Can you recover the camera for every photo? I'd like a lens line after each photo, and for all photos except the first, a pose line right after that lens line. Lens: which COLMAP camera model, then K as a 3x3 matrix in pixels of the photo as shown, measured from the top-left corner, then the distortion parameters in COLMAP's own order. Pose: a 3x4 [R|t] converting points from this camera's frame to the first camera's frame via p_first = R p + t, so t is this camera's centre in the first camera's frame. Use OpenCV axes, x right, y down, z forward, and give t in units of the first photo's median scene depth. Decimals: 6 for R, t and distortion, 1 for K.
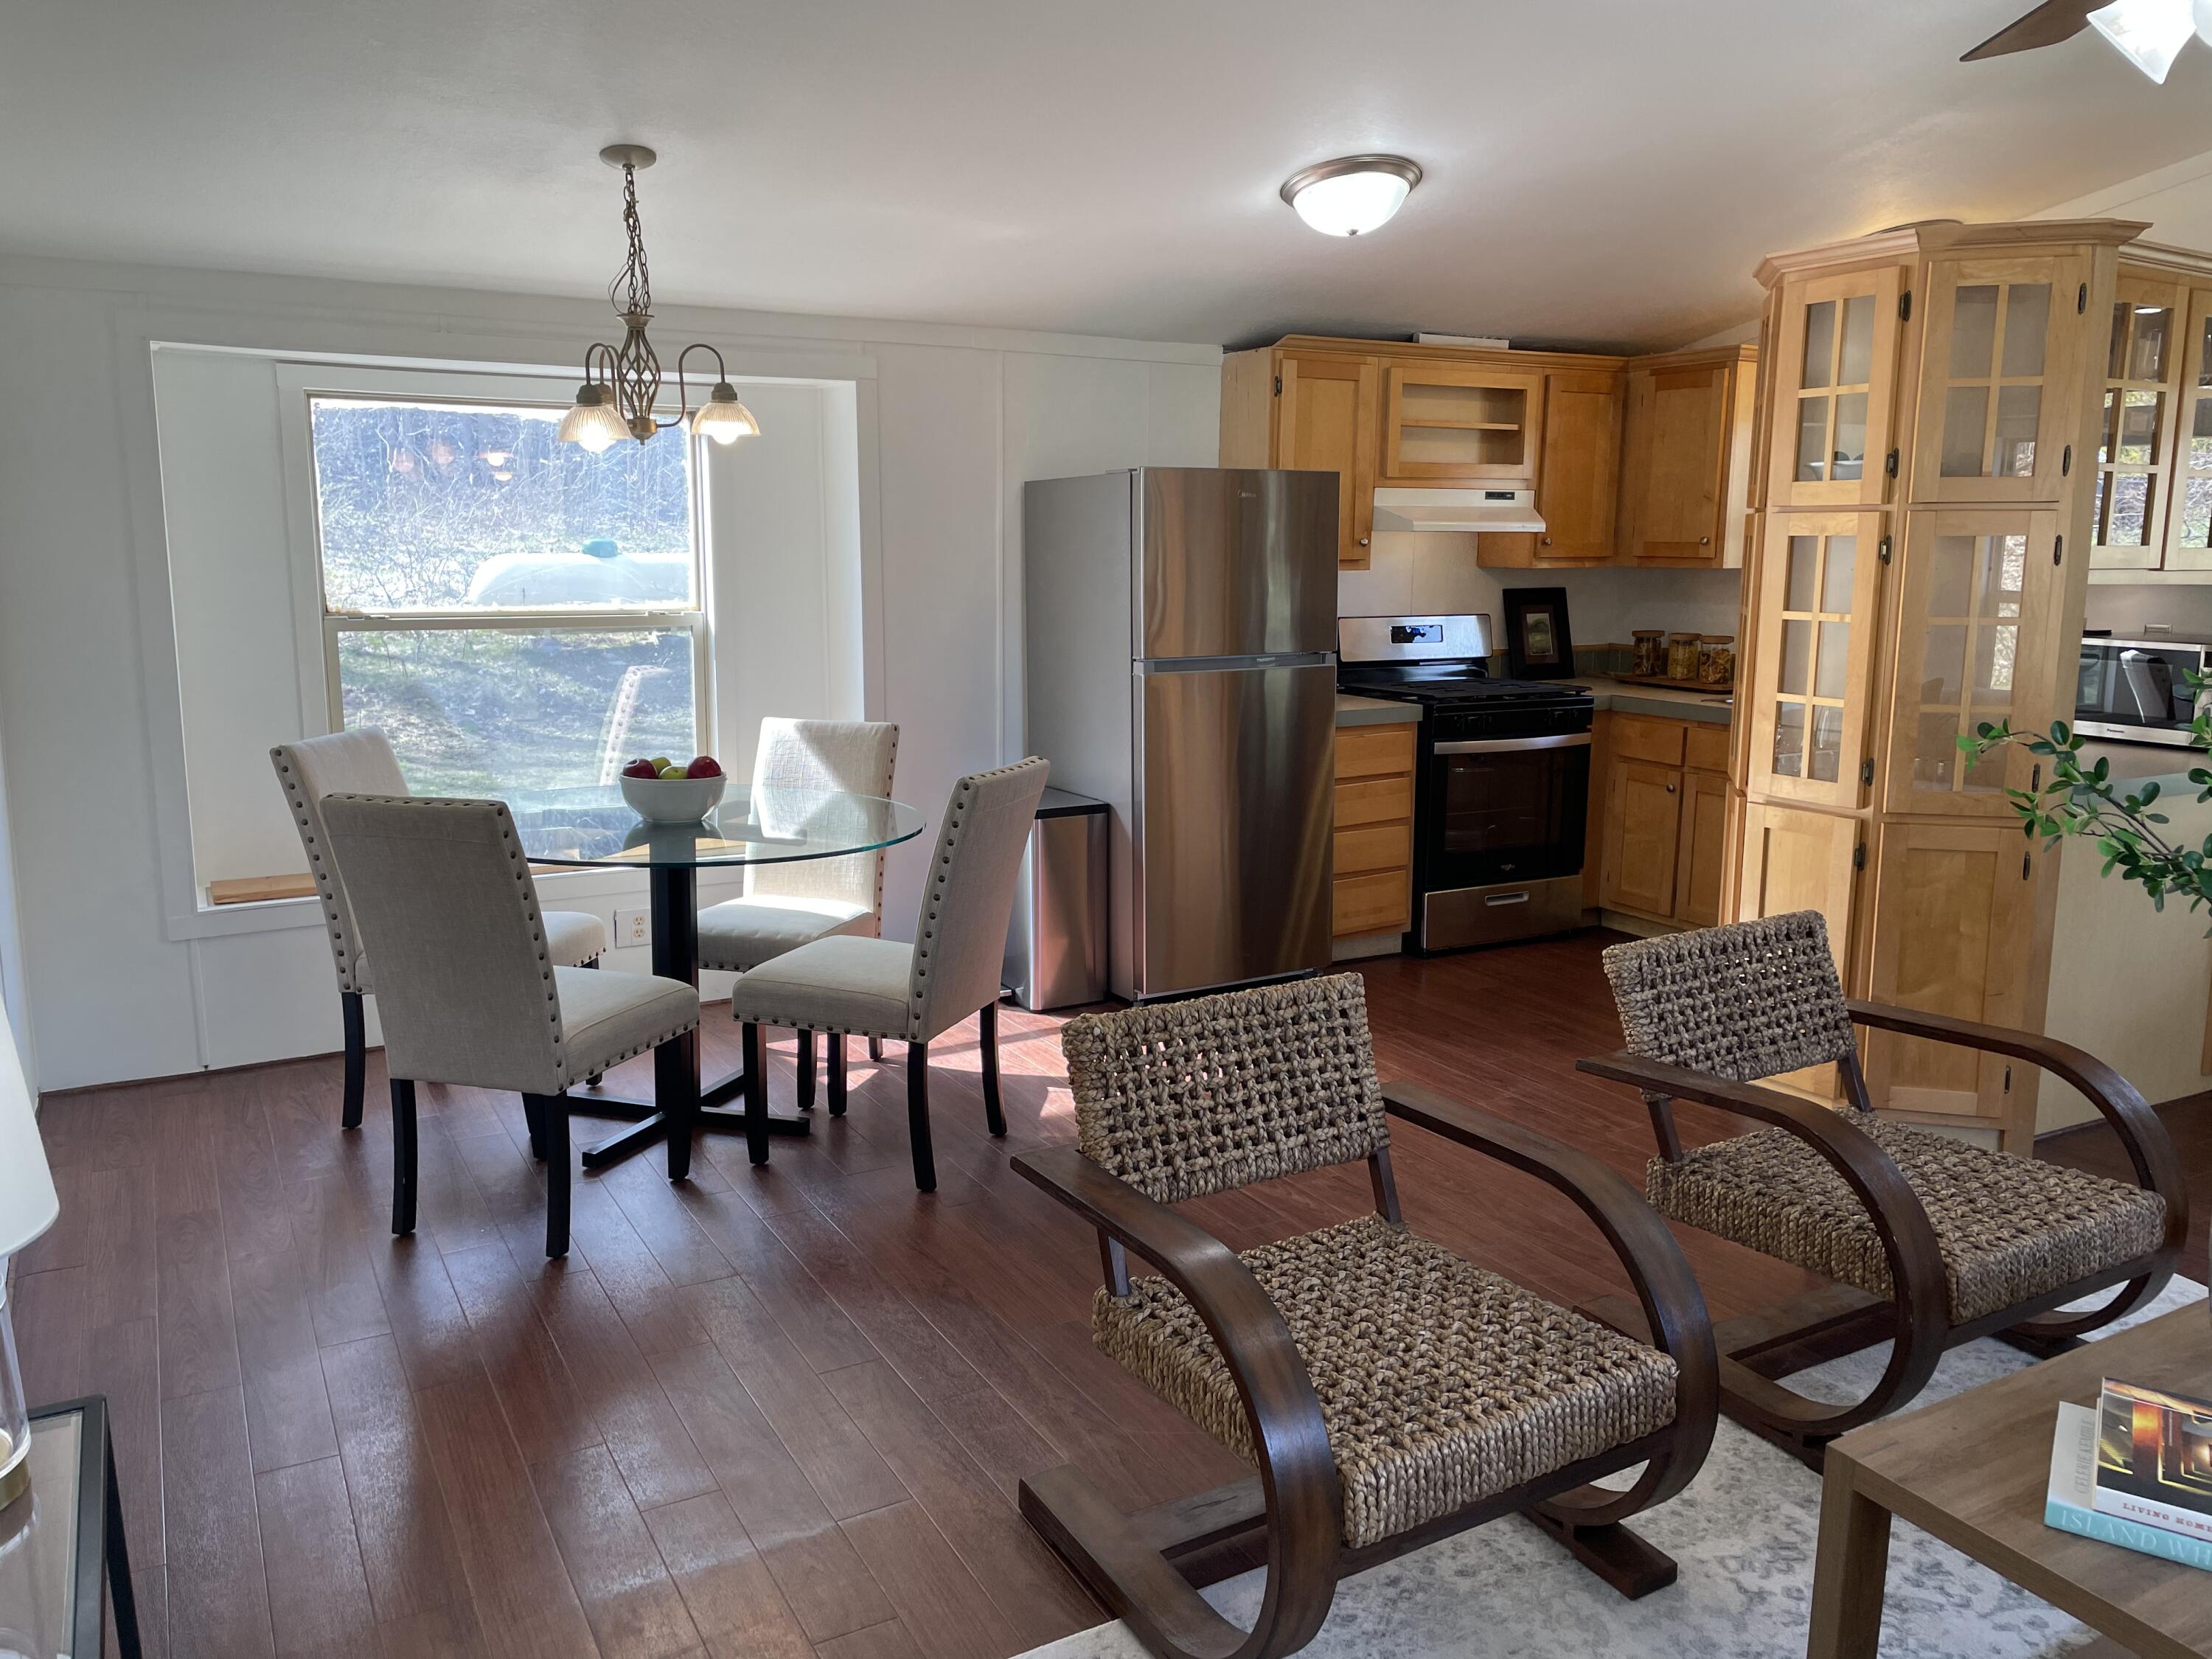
lens RADIAL K [[1680.9, 0, 1106.0], [0, 1680.9, 829.5], [0, 0, 1]] dist [0.087994, 0.000048]
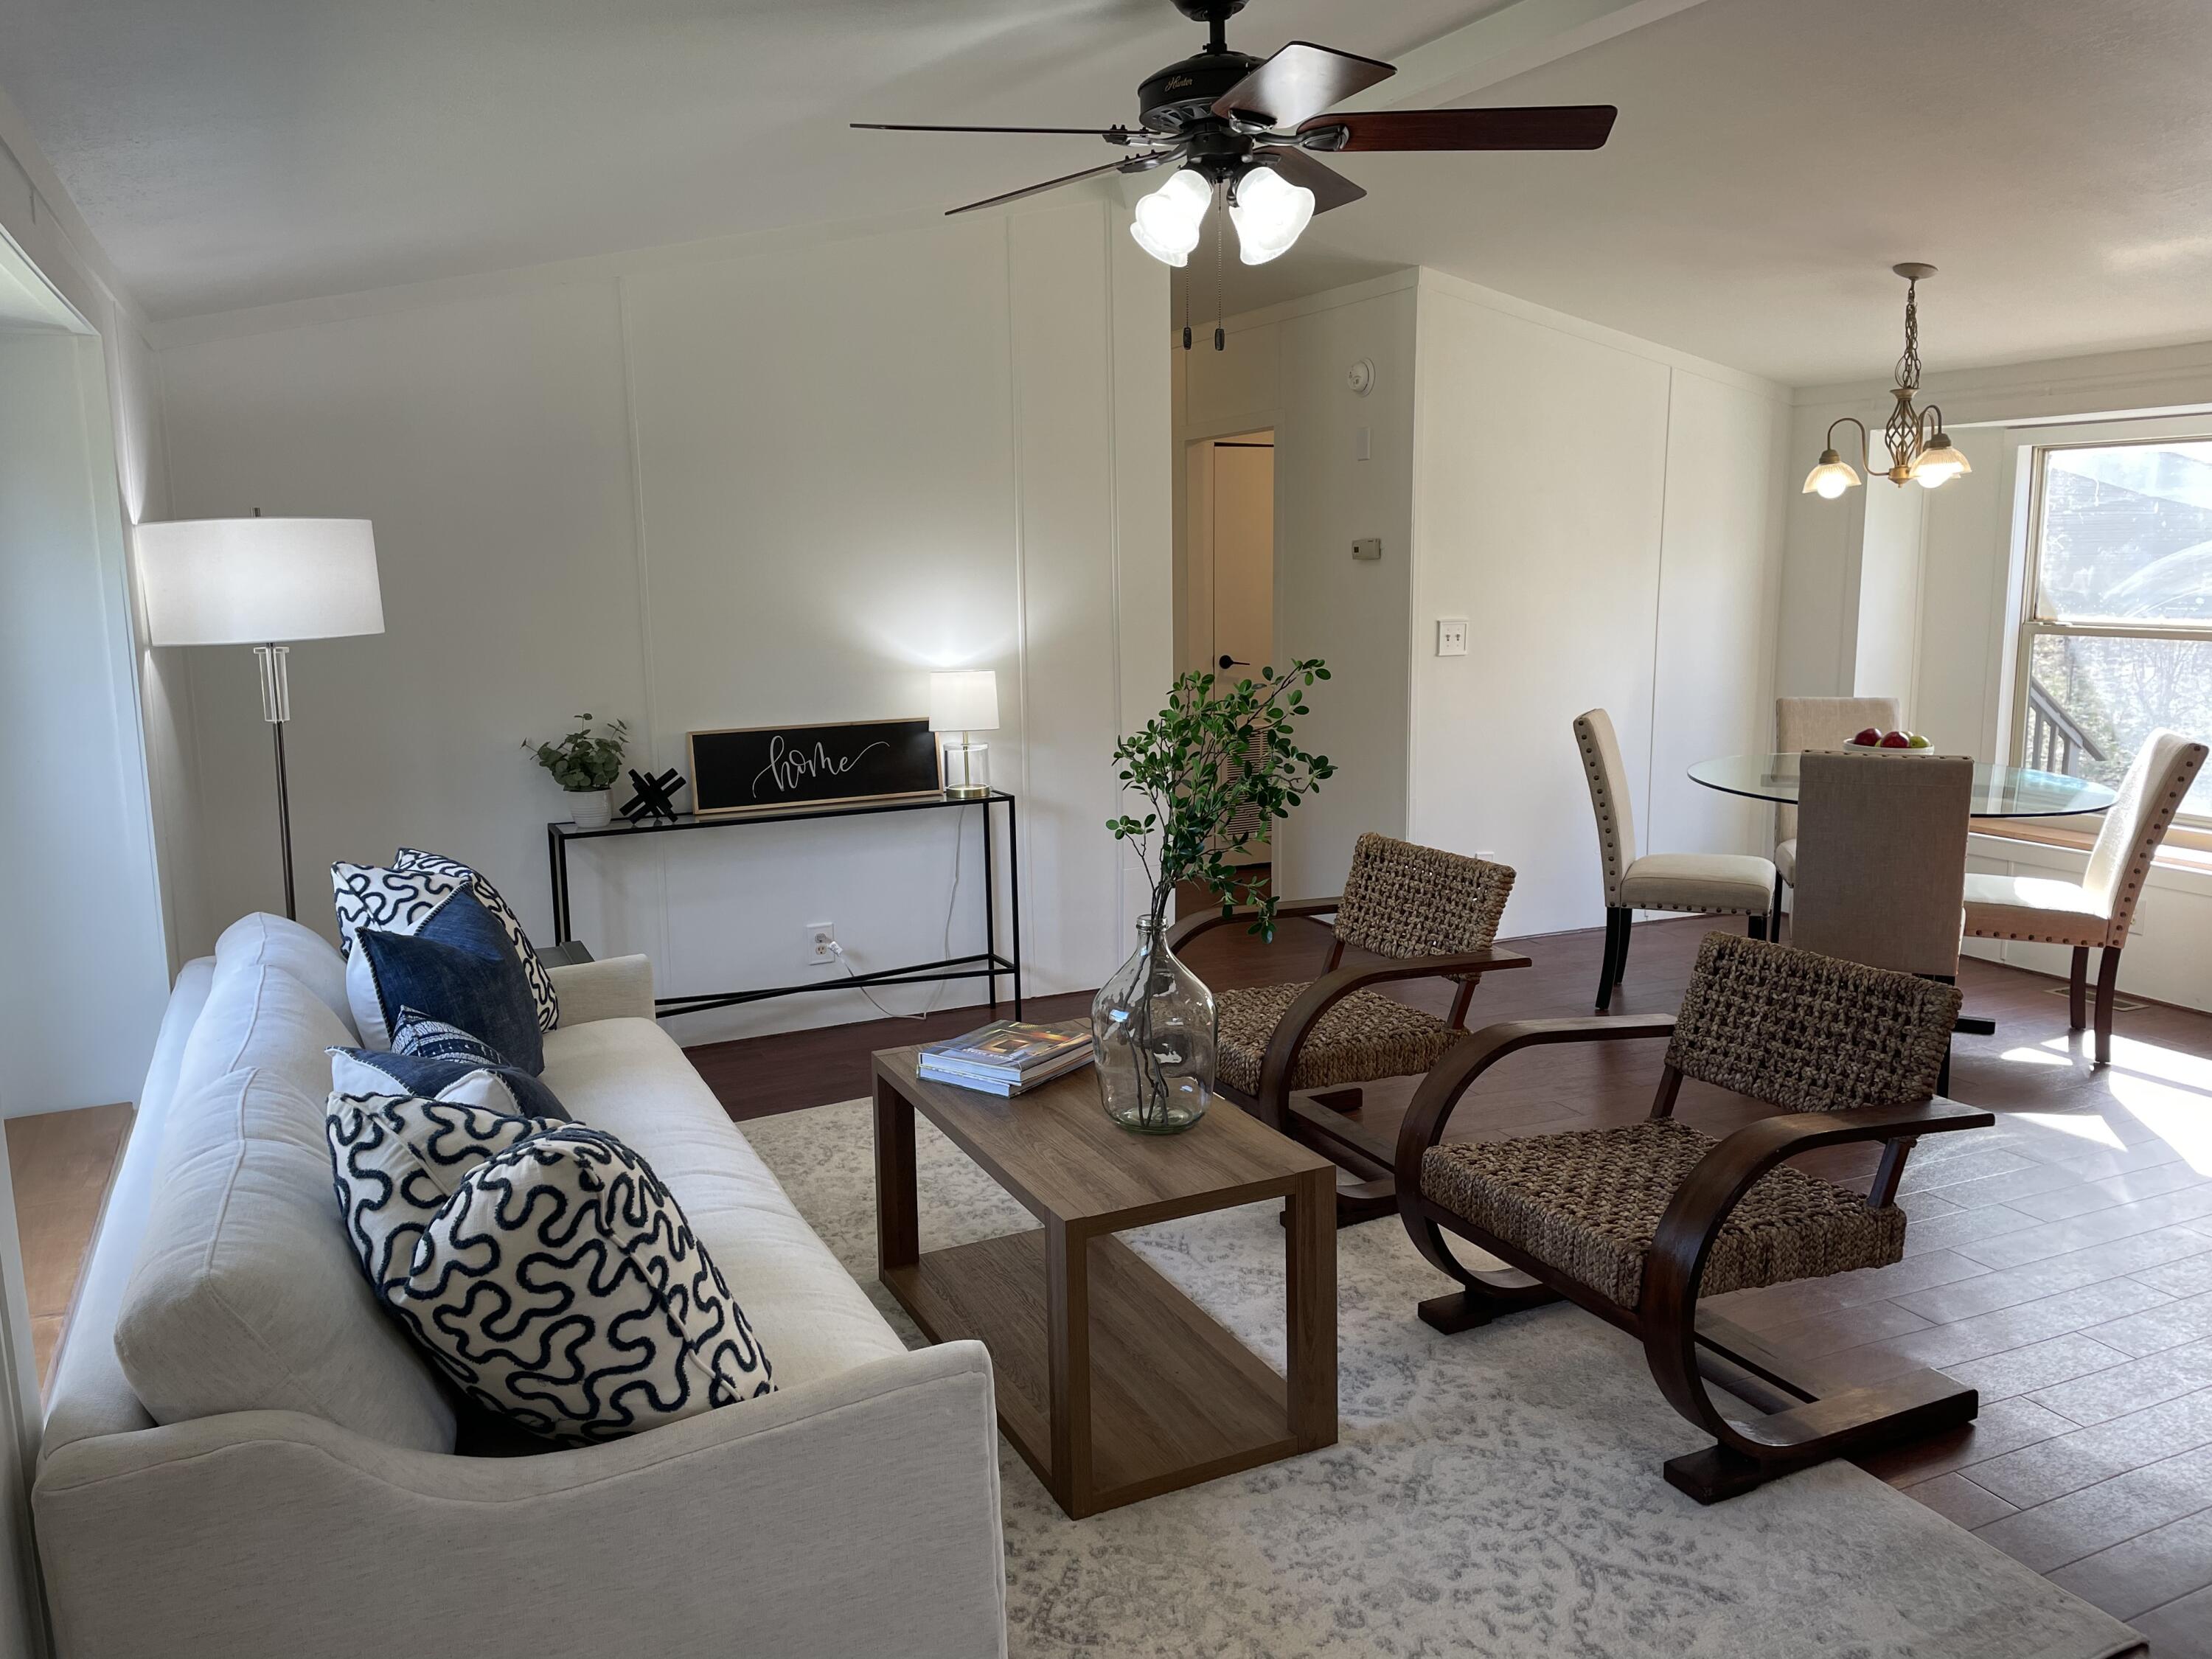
lens RADIAL K [[1680.9, 0, 1106.0], [0, 1680.9, 829.5], [0, 0, 1]] dist [0.087994, 0.000048]
pose [[-0.091729, 0.142836, -0.985486, 0.964758], [-0.148857, 0.976572, 0.155400, -0.074265], [0.984595, 0.160951, -0.068318, 0.462688]]
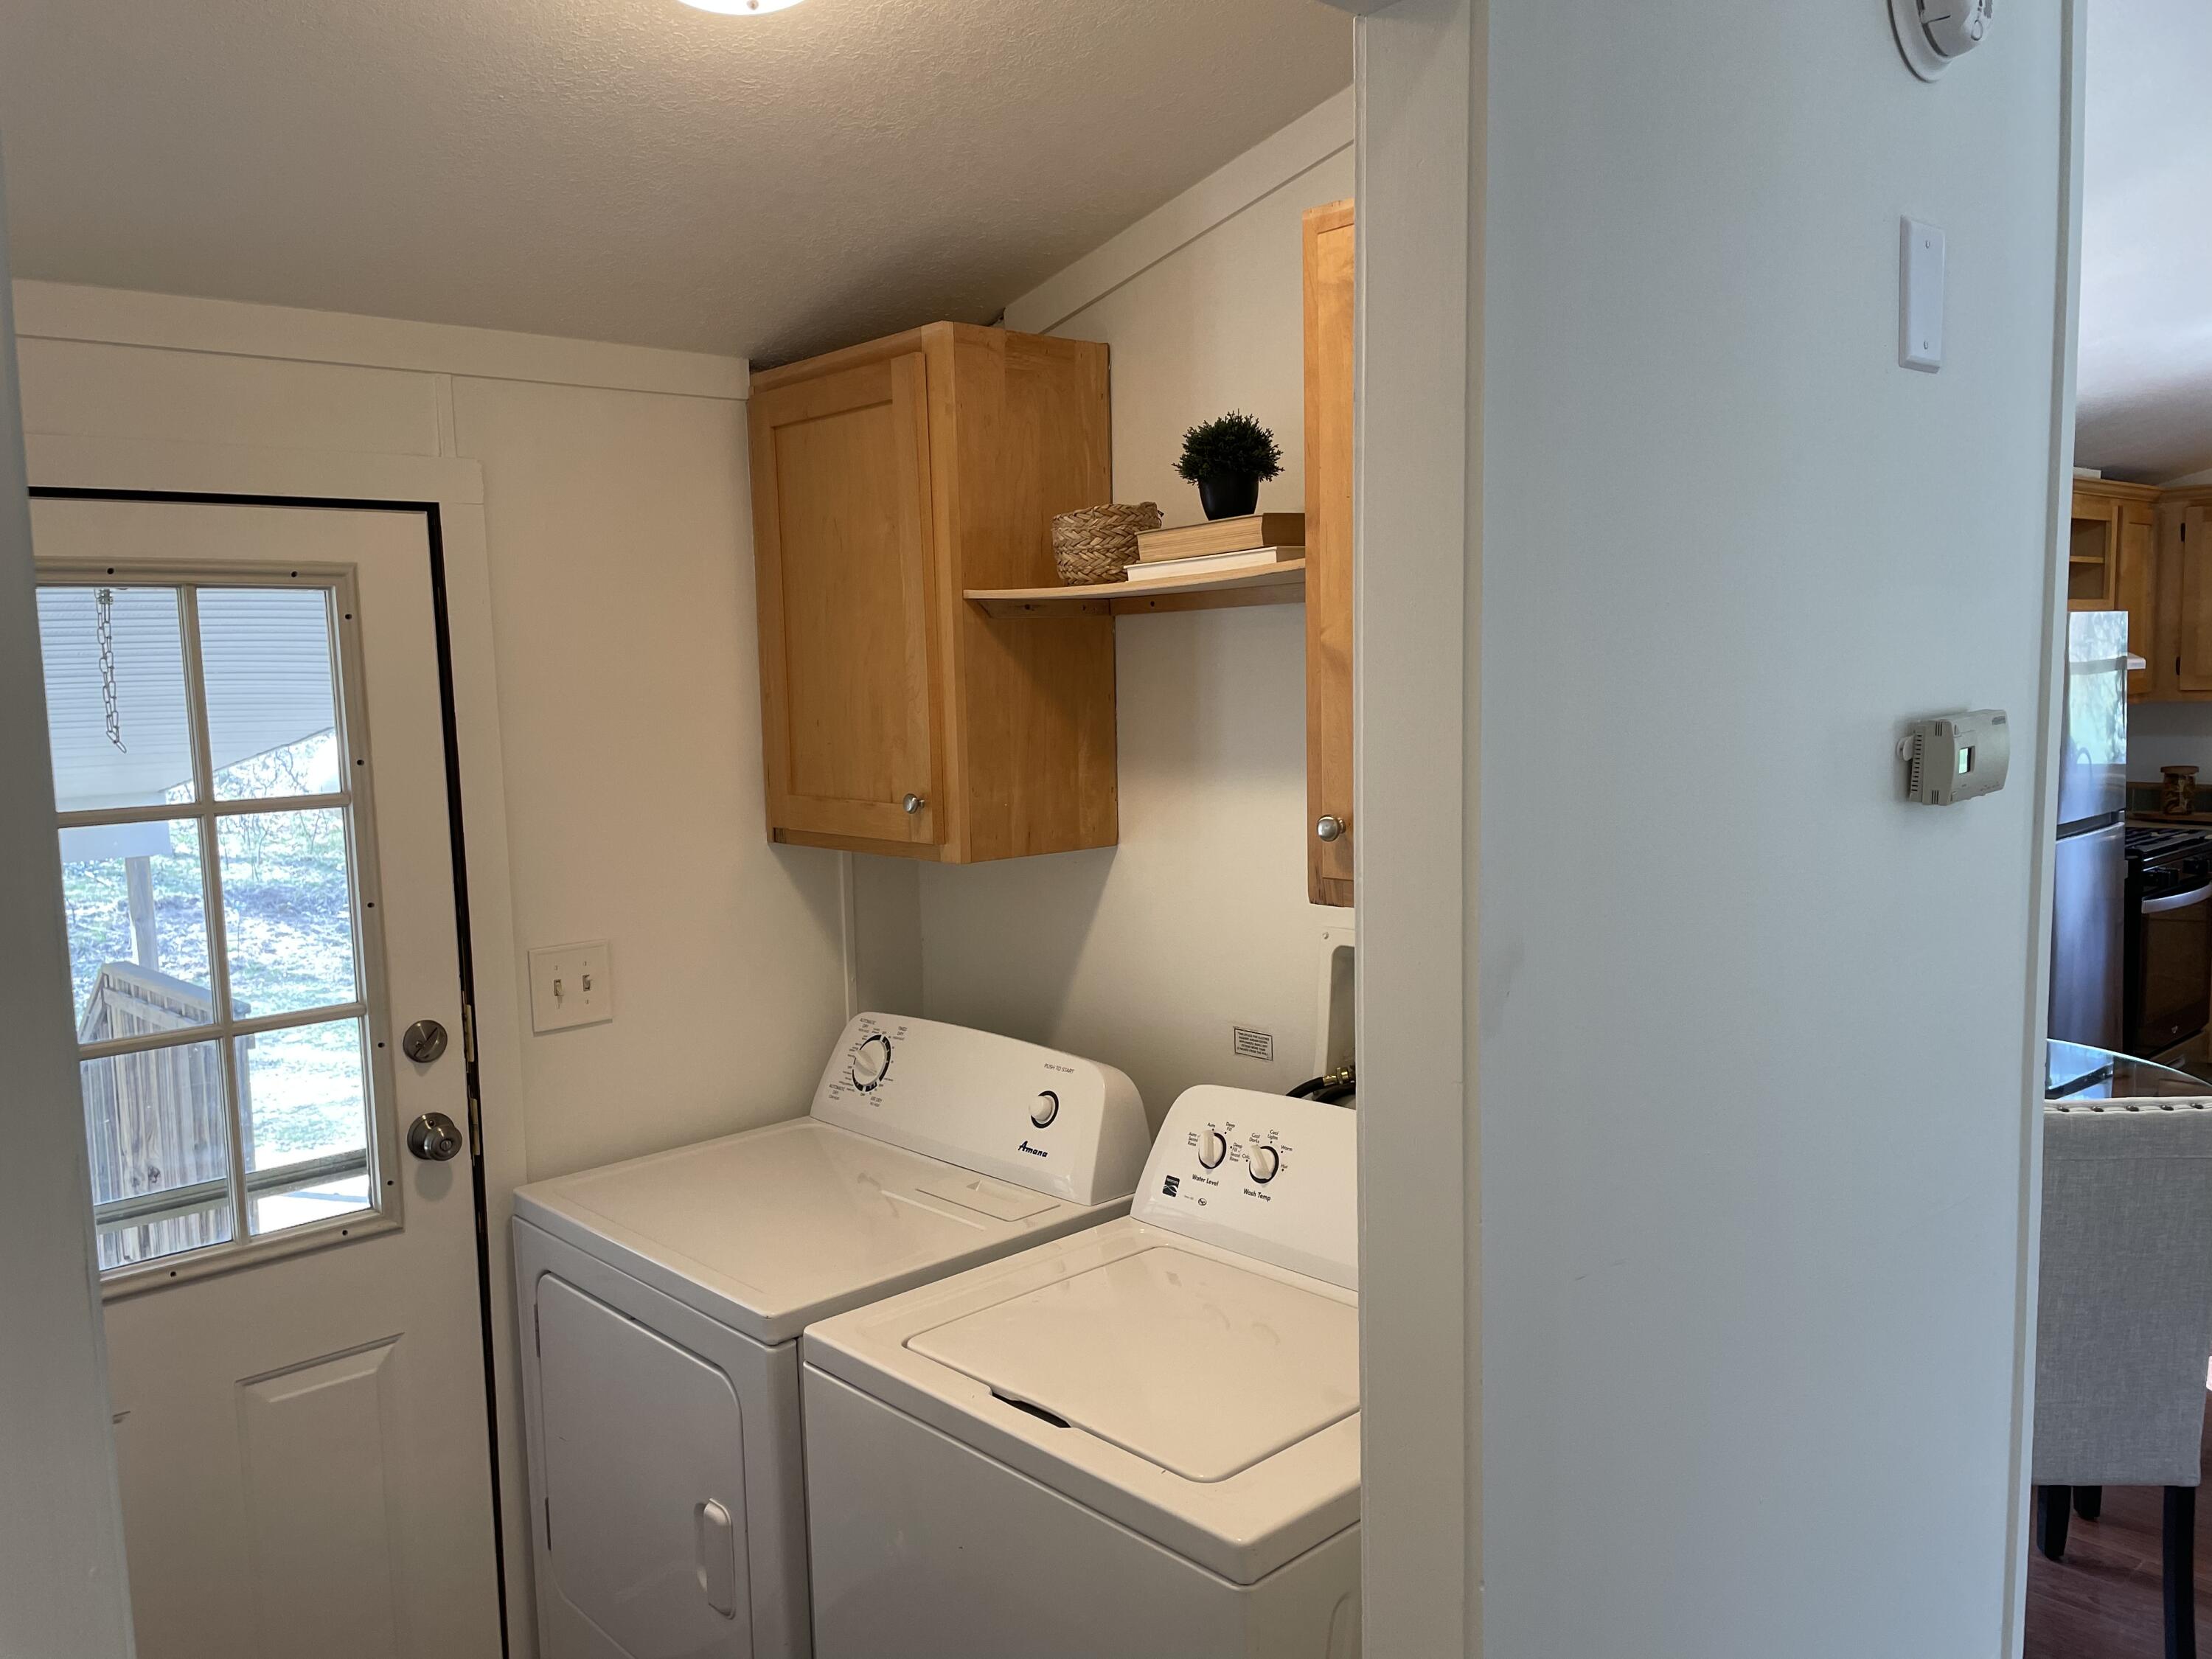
lens RADIAL K [[1707.6, 0, 1106.0], [0, 1707.6, 829.5], [0, 0, 1]] dist [-0.003269, -0.002840]
pose [[0.977113, -0.055960, 0.205229, -0.677750], [0.072186, 0.994757, -0.072445, -0.081184], [-0.200099, 0.085601, 0.976029, 0.273231]]
